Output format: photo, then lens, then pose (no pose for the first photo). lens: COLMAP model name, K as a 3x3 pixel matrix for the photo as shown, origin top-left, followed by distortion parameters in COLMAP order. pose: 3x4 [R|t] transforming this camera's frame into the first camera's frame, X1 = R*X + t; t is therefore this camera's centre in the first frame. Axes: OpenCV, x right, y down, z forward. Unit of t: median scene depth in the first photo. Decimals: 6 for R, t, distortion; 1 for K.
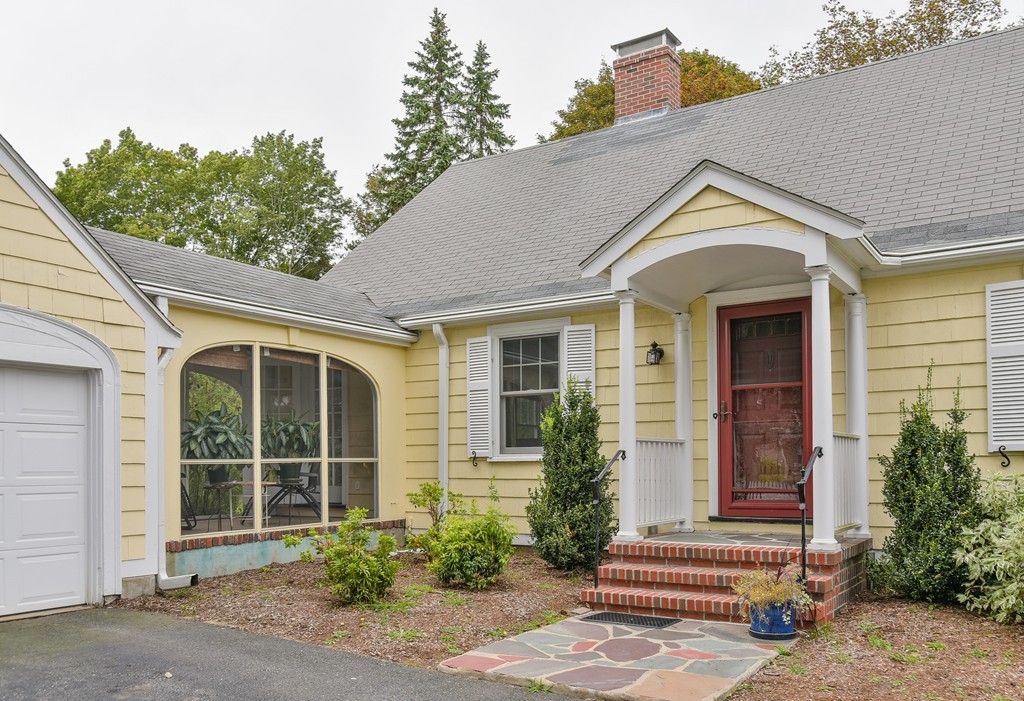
lens RADIAL K [[837.1, 0, 508.5], [0, 837.1, 450.4], [0, 0, 1]] dist [-0.025895, 0.002687]
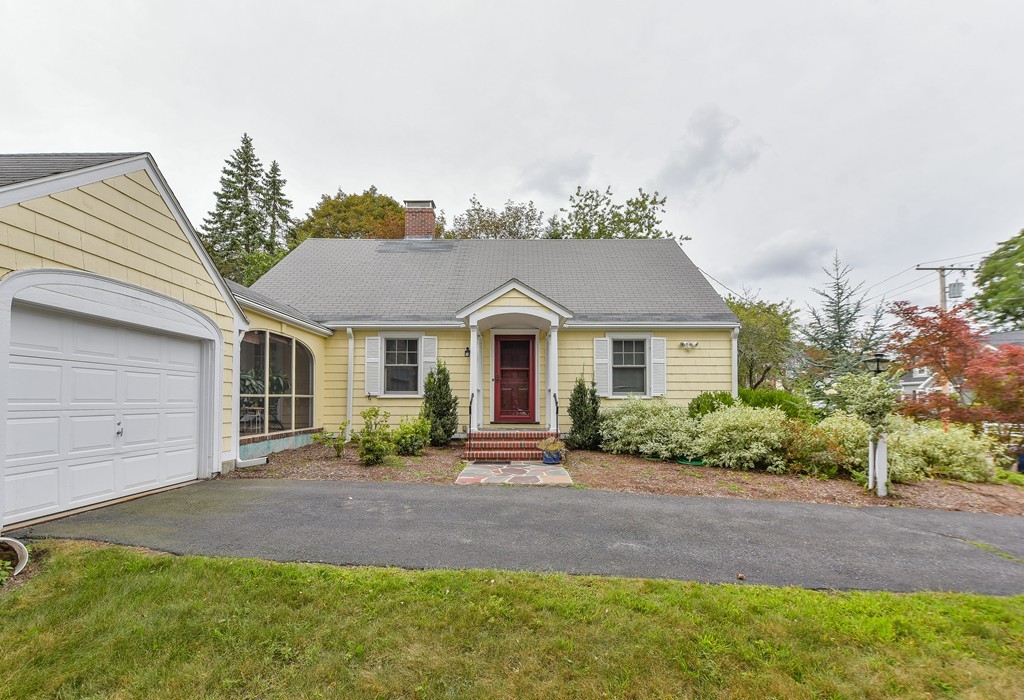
lens RADIAL K [[421.1, 0, 504.6], [0, 421.1, 391.9], [0, 0, 1]] dist [-0.014533, 0.000306]
pose [[0.841229, 0.021113, 0.540267, -0.328647], [-0.016949, 0.999776, -0.012681, 0.006686], [-0.540414, 0.001510, 0.841398, -0.034911]]
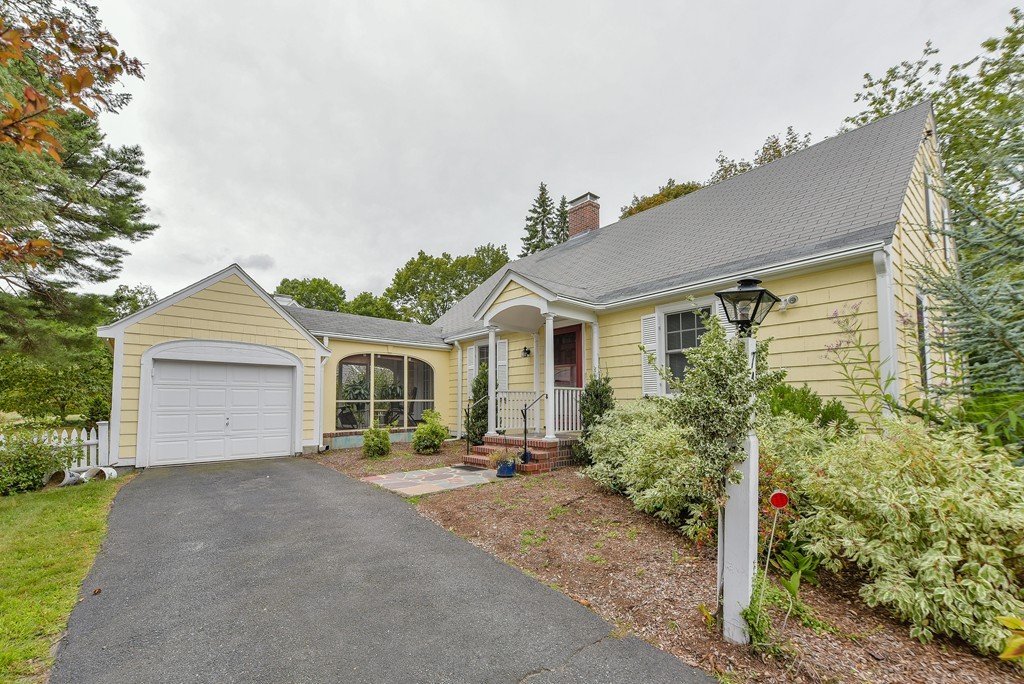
lens RADIAL K [[425.3, 0, 506.8], [0, 425.3, 381.8], [0, 0, 1]] dist [-0.003308, 0.000620]
pose [[0.963976, -0.012808, -0.265681, 0.375749], [0.003503, 0.999365, -0.035466, 0.001883], [0.265966, 0.033258, 0.963409, -0.084902]]
